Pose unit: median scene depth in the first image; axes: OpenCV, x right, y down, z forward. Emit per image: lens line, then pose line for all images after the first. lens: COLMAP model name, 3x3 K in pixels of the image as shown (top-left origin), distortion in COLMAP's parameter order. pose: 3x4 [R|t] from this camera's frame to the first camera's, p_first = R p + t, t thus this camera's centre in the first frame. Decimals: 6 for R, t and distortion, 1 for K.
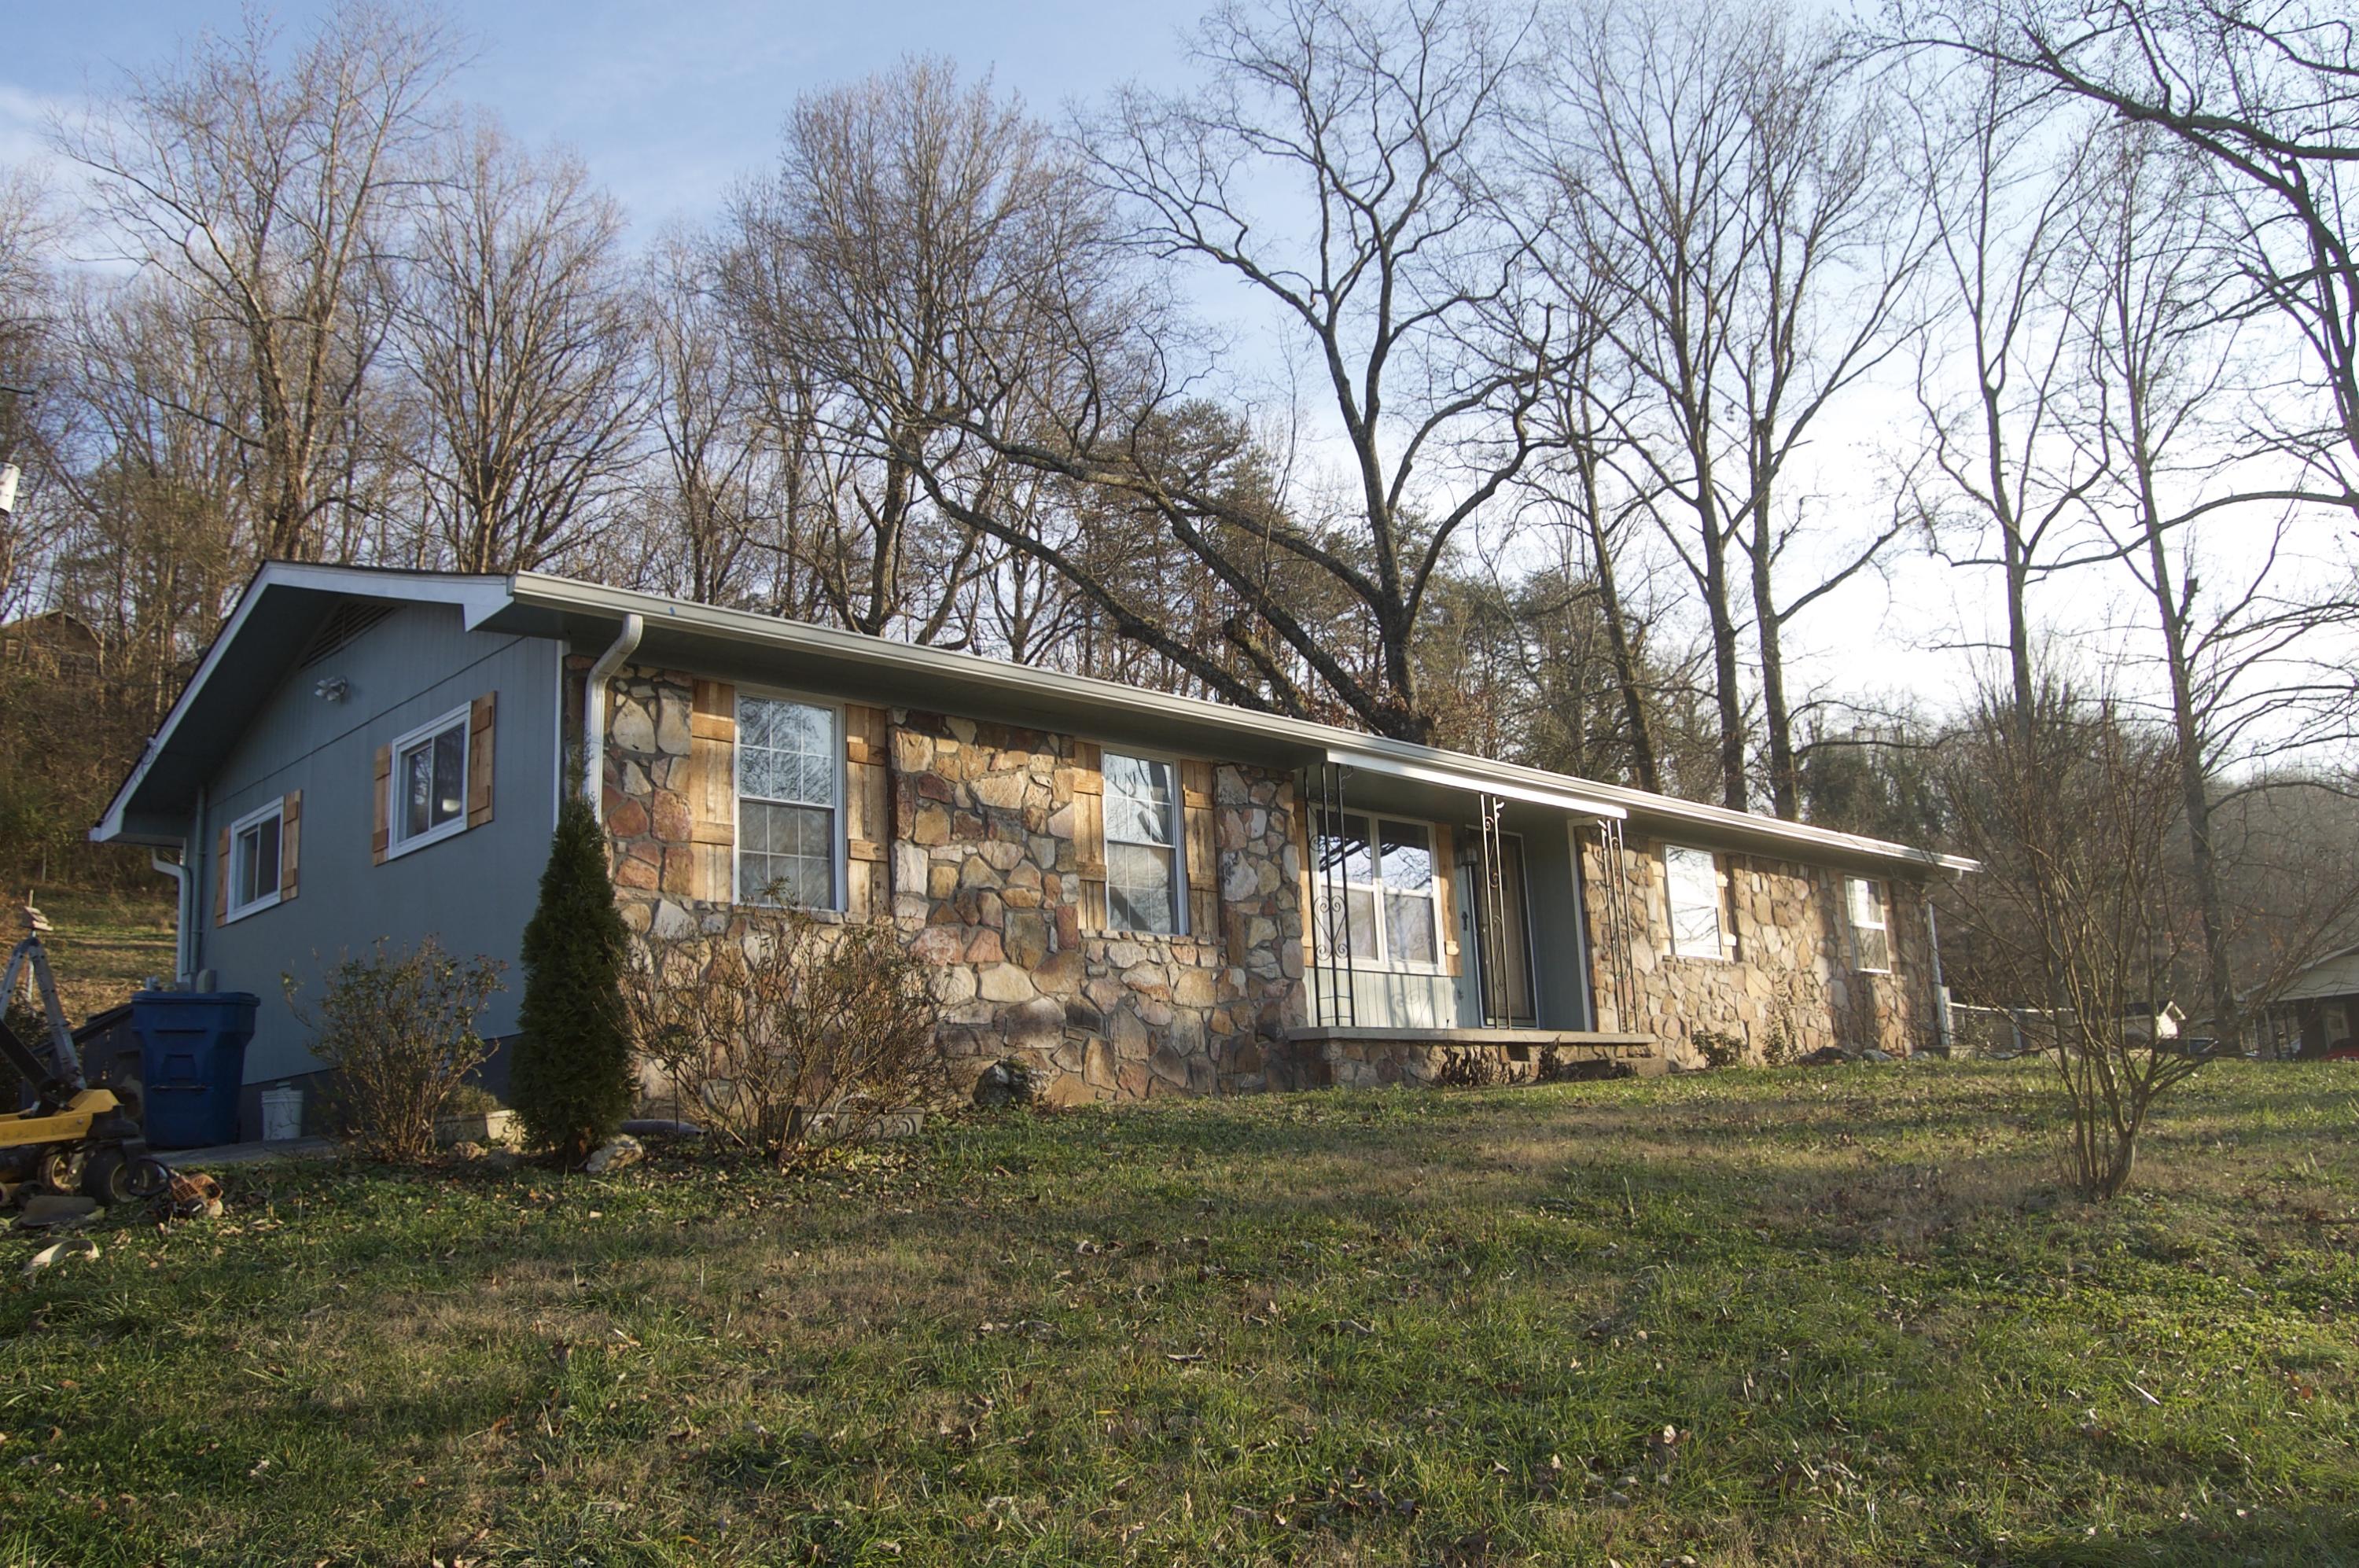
lens RADIAL K [[1839.3, 0, 1179.5], [0, 1839.3, 784.0], [0, 0, 1]] dist [-0.094175, 0.003356]
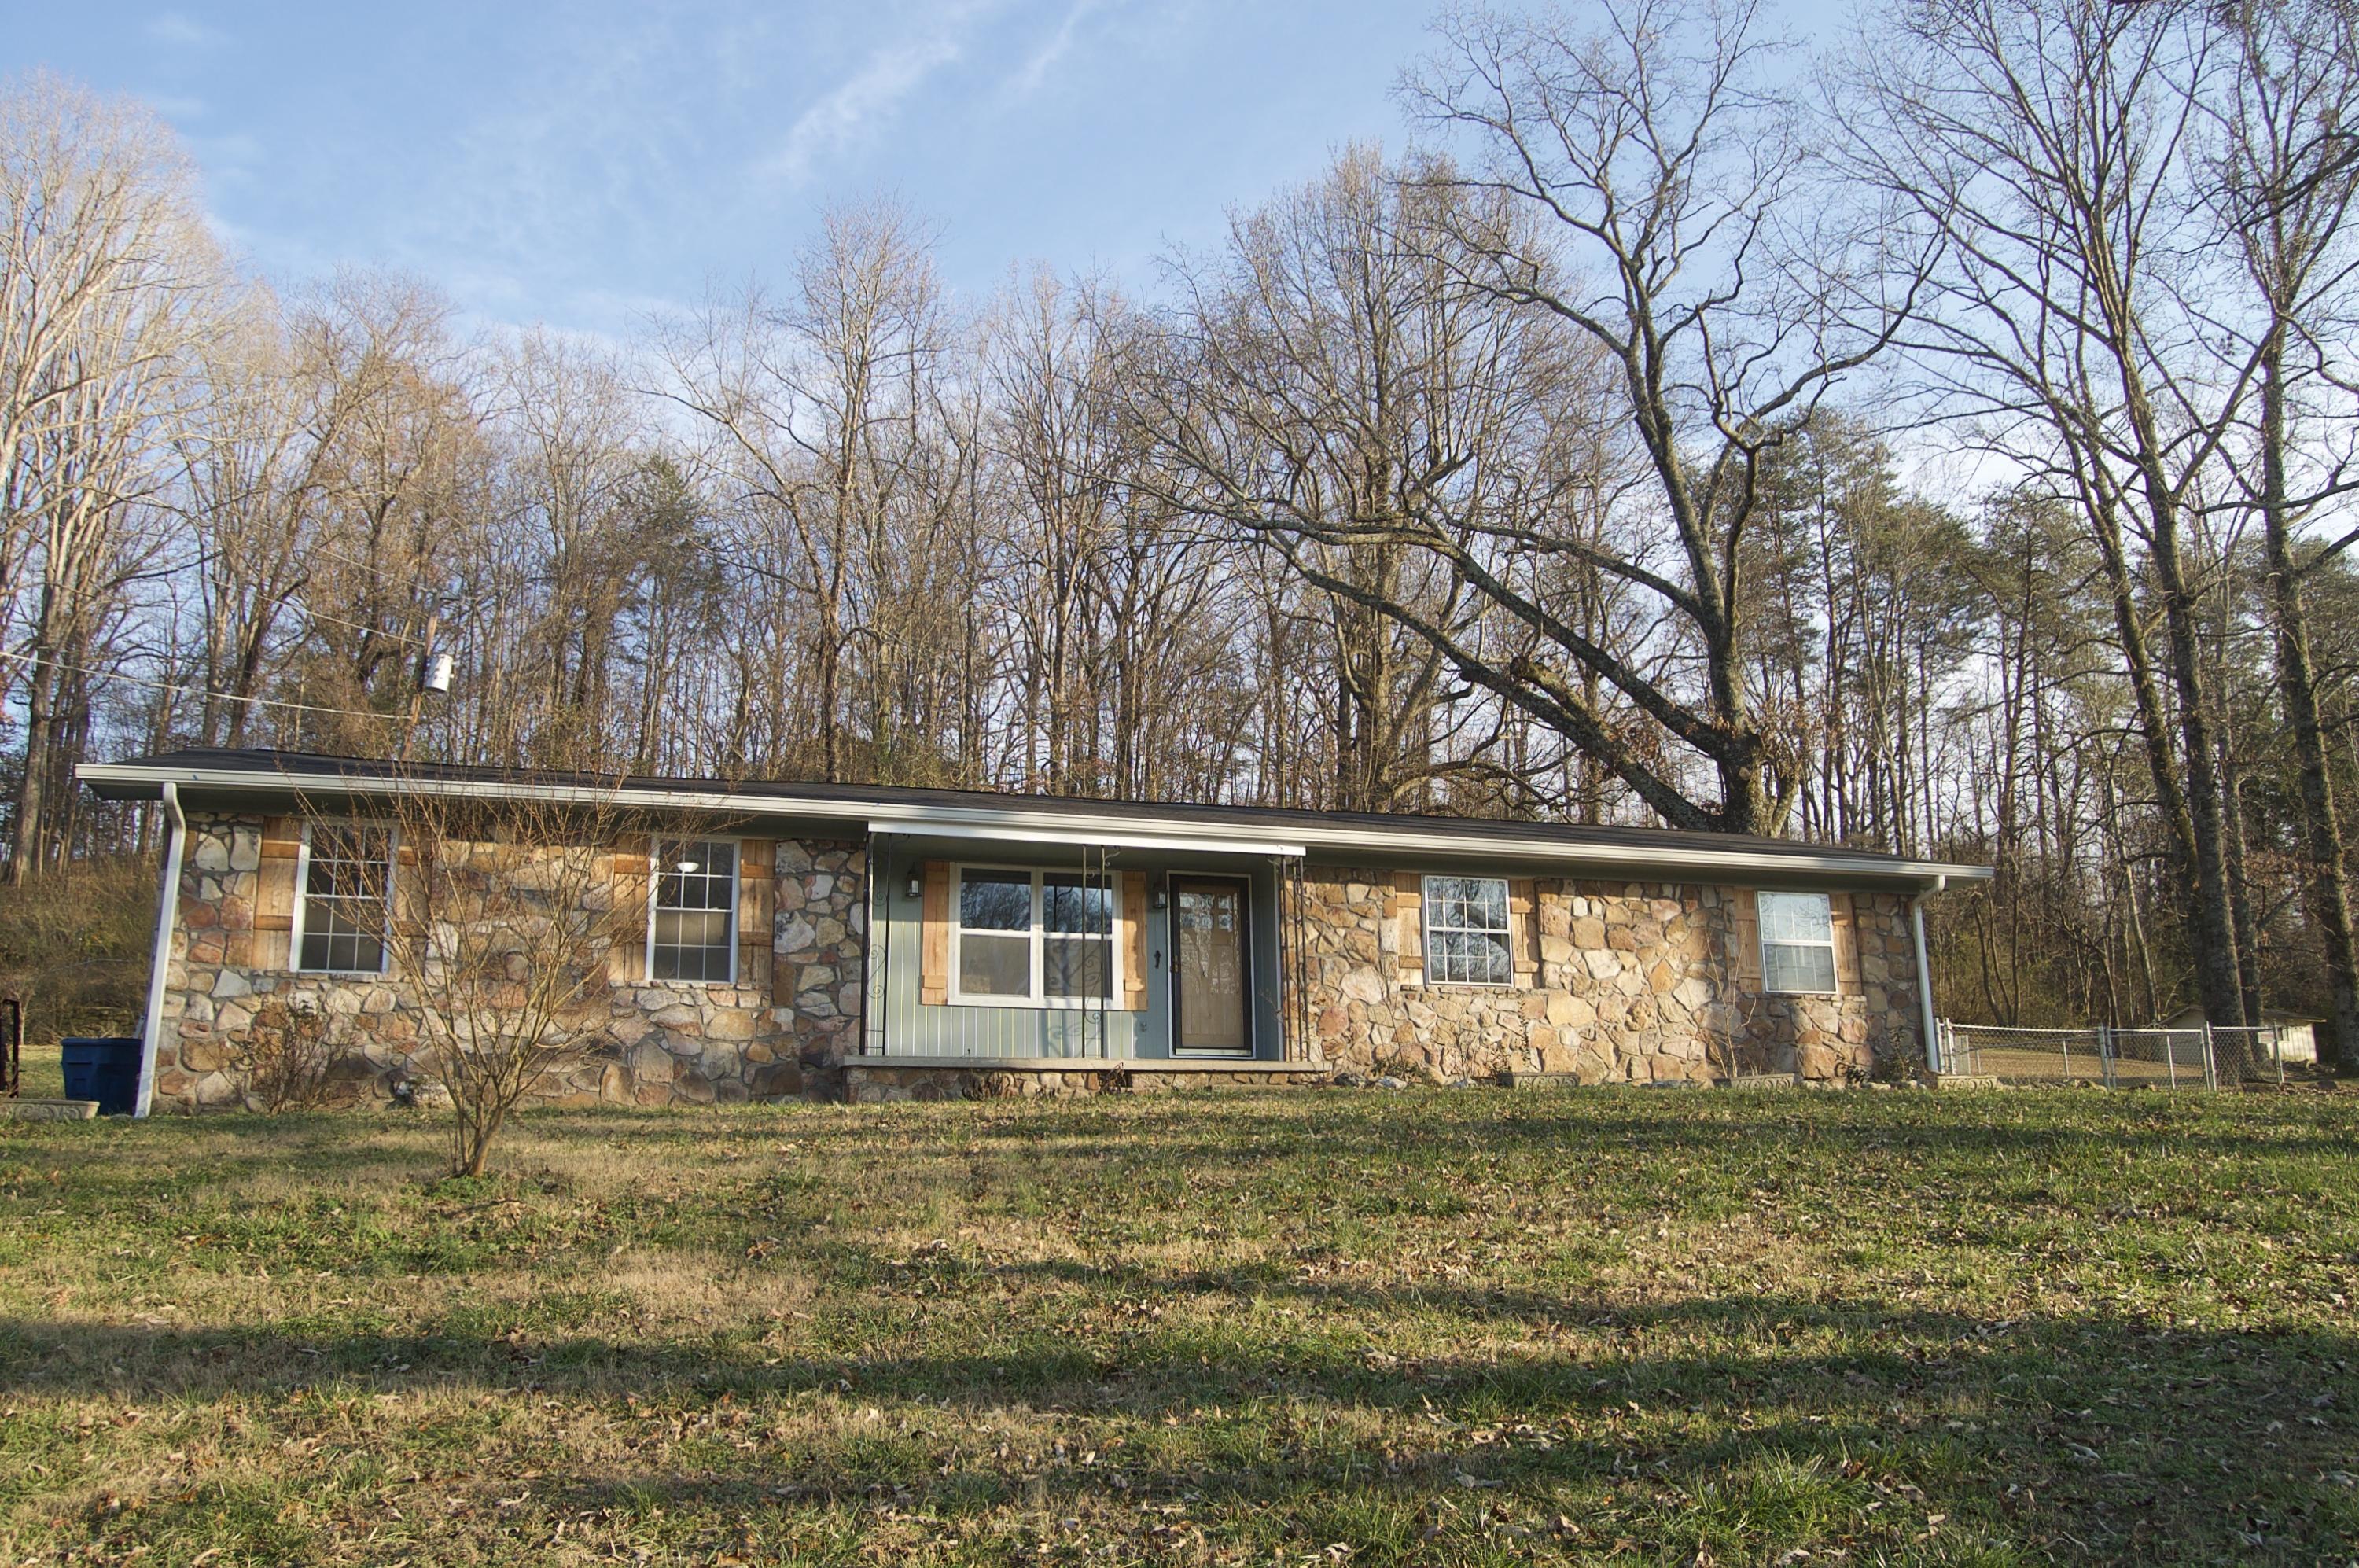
lens RADIAL K [[1839.3, 0, 1179.5], [0, 1839.3, 784.0], [0, 0, 1]] dist [-0.094175, 0.003356]
pose [[0.888339, -0.078915, -0.452356, 0.852182], [0.068533, 0.996874, -0.039323, 0.018607], [0.454045, 0.003931, 0.890970, 0.041985]]
